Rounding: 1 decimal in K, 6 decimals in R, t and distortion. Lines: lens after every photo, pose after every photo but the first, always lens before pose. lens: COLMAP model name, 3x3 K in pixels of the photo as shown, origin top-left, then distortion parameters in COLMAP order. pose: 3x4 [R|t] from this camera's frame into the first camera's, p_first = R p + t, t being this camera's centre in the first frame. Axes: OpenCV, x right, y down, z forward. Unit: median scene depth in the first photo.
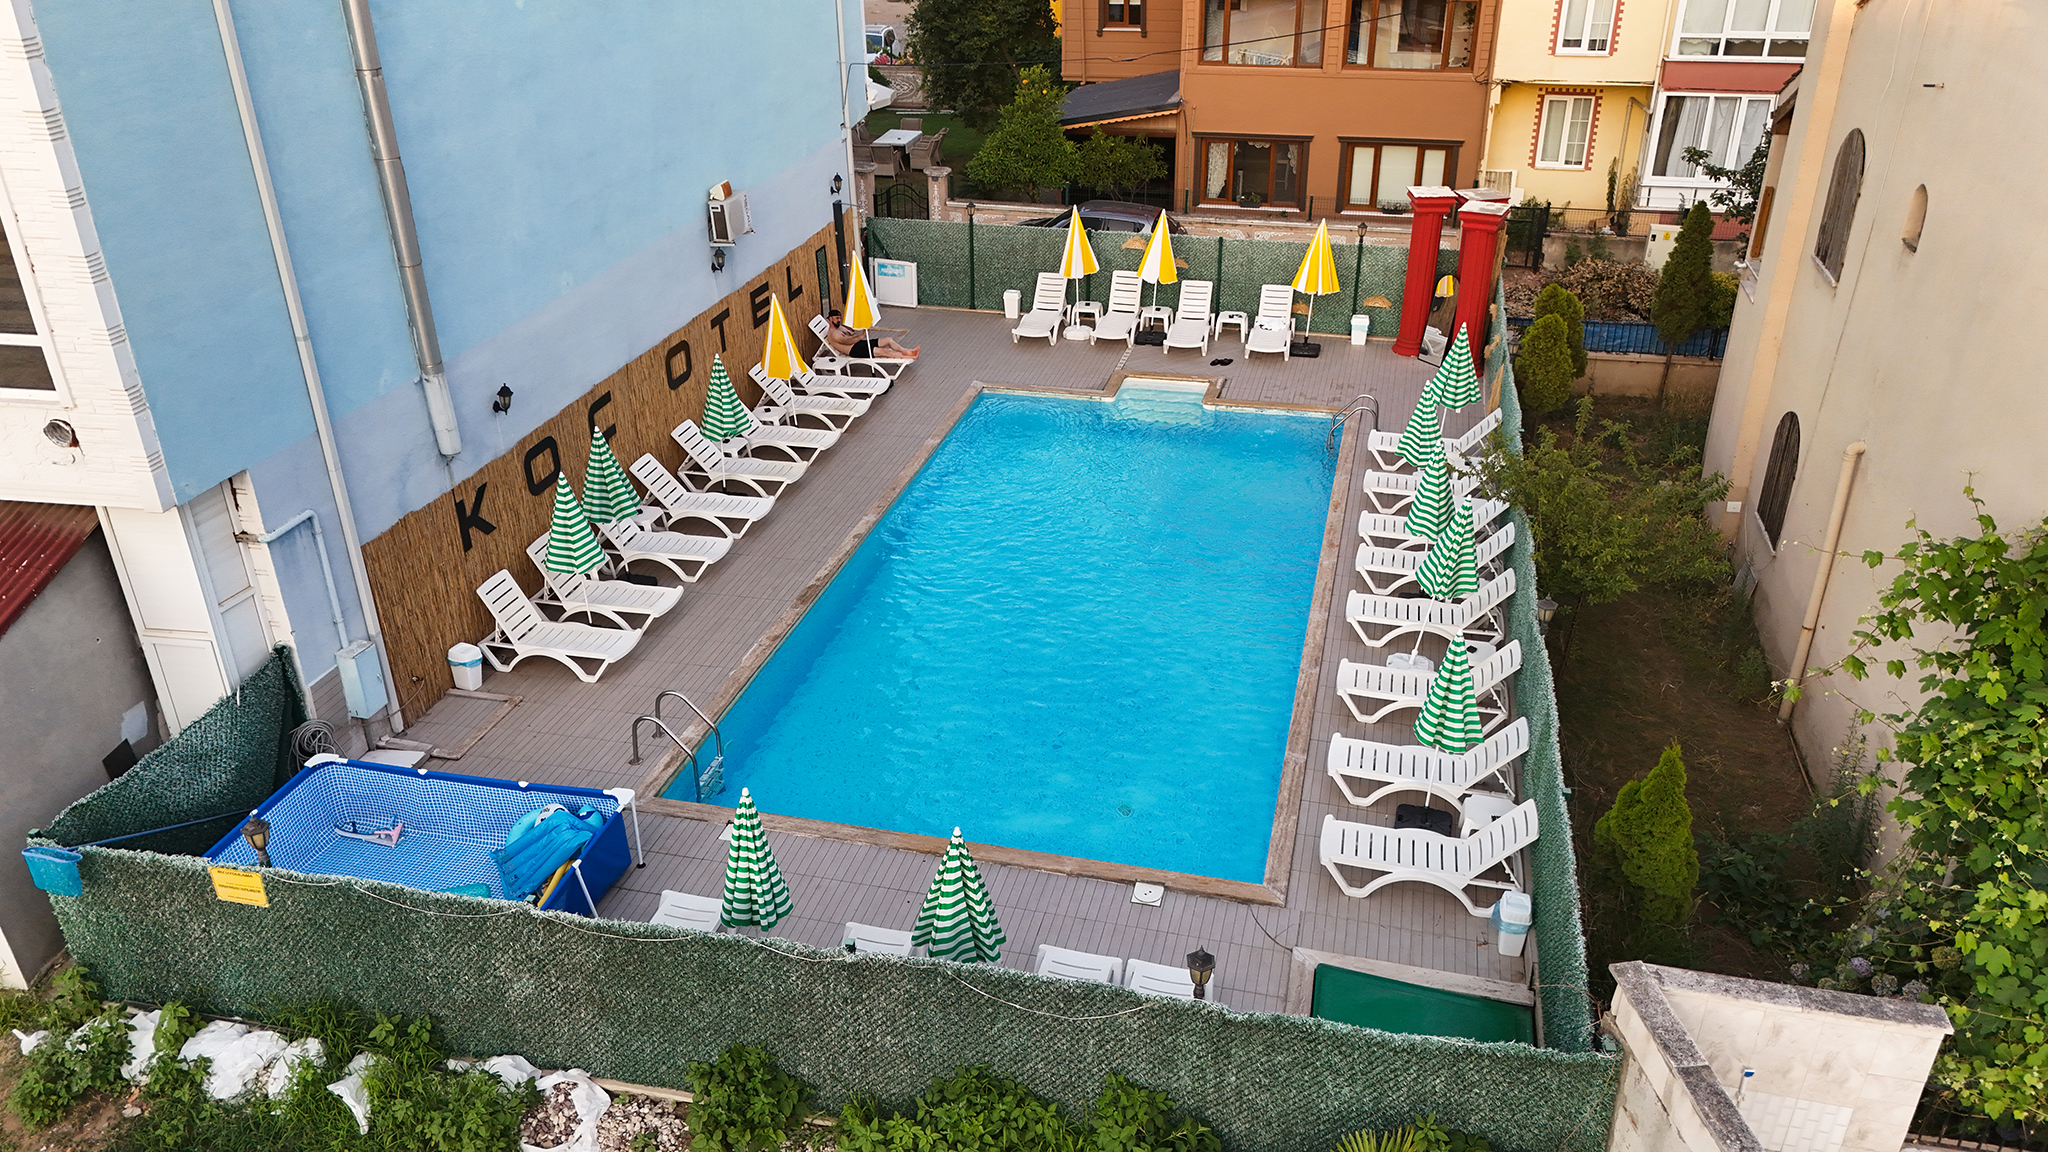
lens RADIAL K [[1530.1, 0, 1021.8], [0, 1530.1, 579.7], [0, 0, 1]] dist [0.032774, -0.019055]
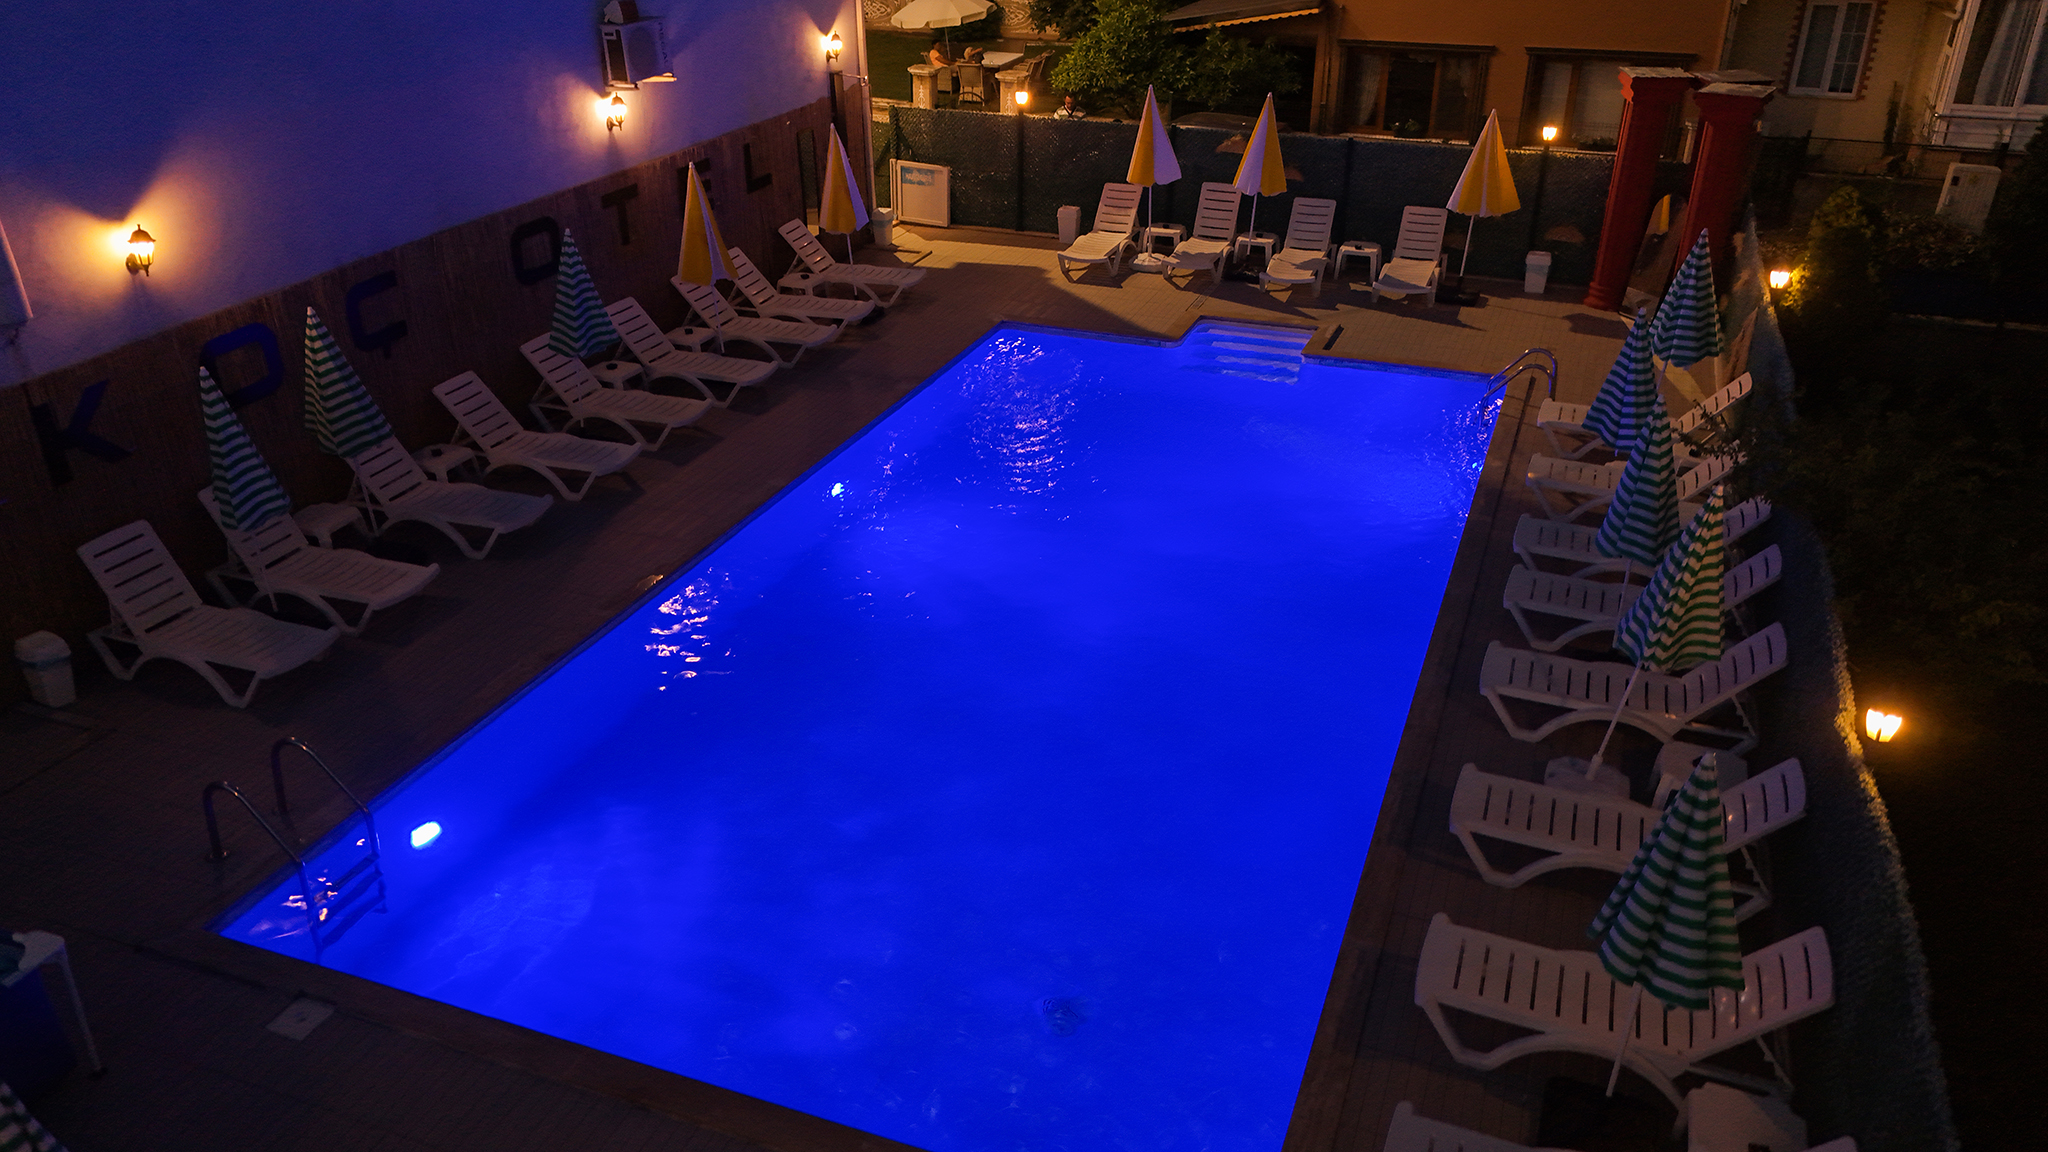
lens RADIAL K [[1530.1, 0, 1026.6], [0, 1530.1, 572.9], [0, 0, 1]] dist [0.032774, -0.019055]
pose [[0.993176, 0.063409, -0.097877, 0.073071], [-0.064078, 0.997938, -0.003703, -0.004549], [0.097440, 0.009949, 0.995192, 0.308433]]
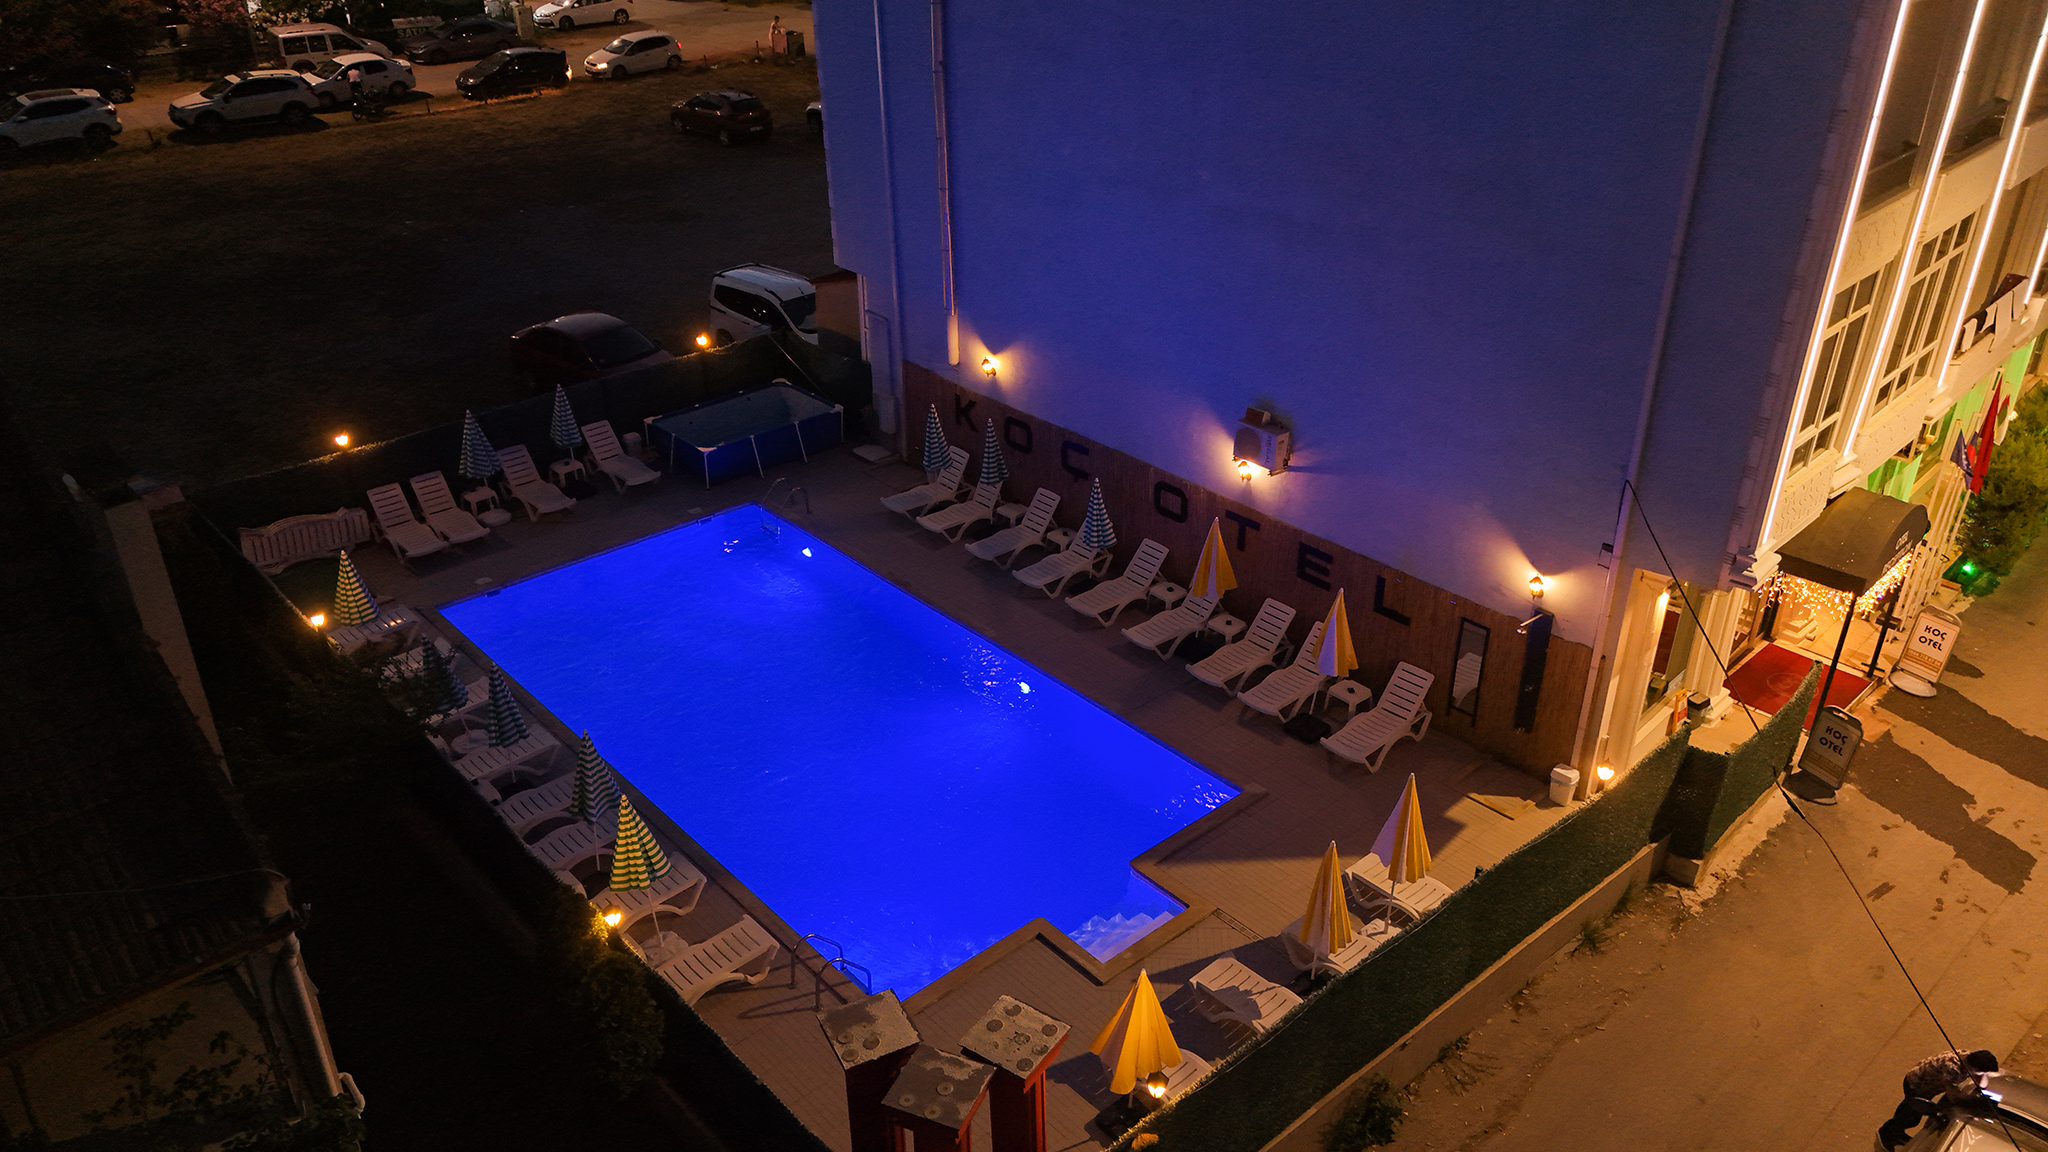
lens RADIAL K [[1530.1, 0, 1025.1], [0, 1530.1, 576.4], [0, 0, 1]] dist [0.032774, -0.019055]
pose [[-0.561991, 0.400605, -0.723659, 0.656228], [-0.374862, 0.656530, 0.654559, -0.775237], [0.737323, 0.639128, -0.218792, 1.151294]]
